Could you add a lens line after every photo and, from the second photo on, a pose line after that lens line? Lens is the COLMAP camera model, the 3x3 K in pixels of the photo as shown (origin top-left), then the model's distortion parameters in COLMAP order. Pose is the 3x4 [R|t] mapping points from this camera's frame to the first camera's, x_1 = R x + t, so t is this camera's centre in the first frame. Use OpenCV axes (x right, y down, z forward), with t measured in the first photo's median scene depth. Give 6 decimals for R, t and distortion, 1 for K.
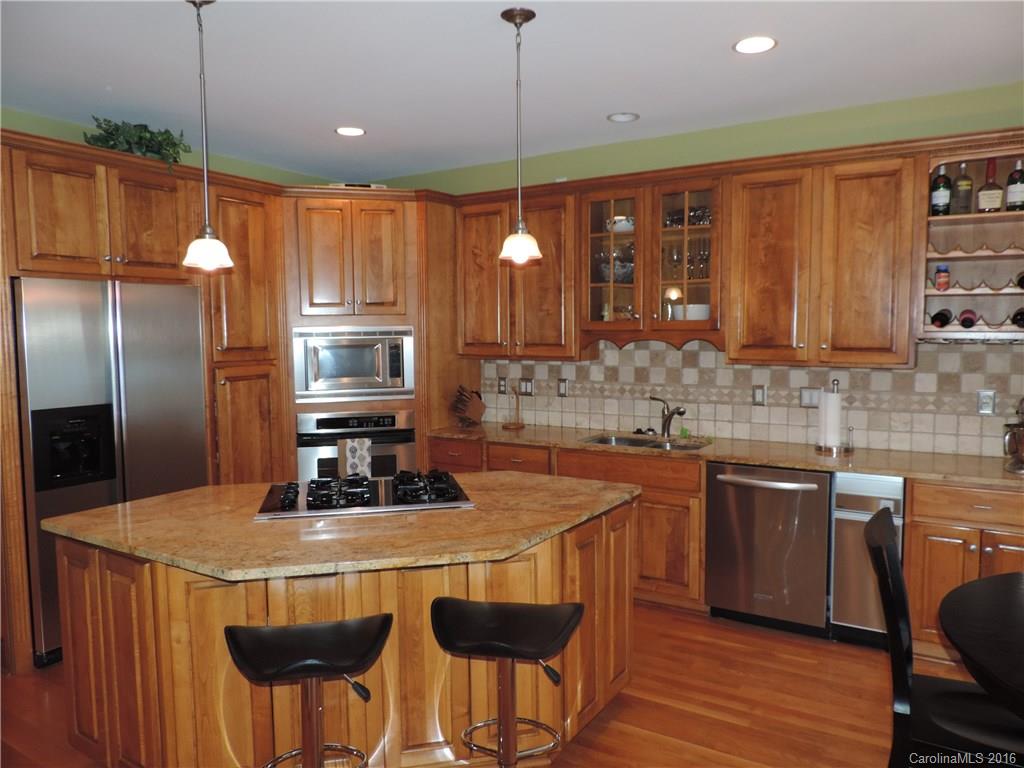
lens RADIAL K [[708.6, 0, 512.0], [0, 708.6, 384.0], [0, 0, 1]] dist [0.017835, -0.001778]
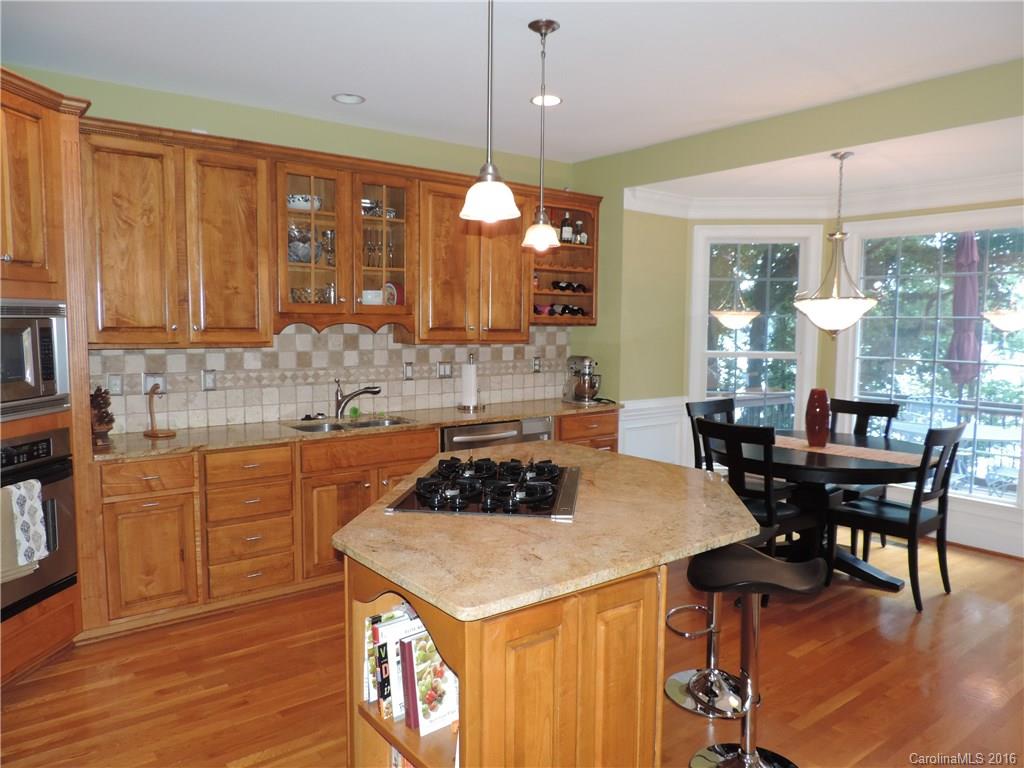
lens RADIAL K [[739.0, 0, 519.0], [0, 739.0, 385.7], [0, 0, 1]] dist [-0.011115, 0.001191]
pose [[0.364122, -0.076991, 0.928163, -0.679388], [0.057083, 0.996549, 0.060270, -0.022262], [-0.929600, 0.031037, 0.367260, 0.373998]]
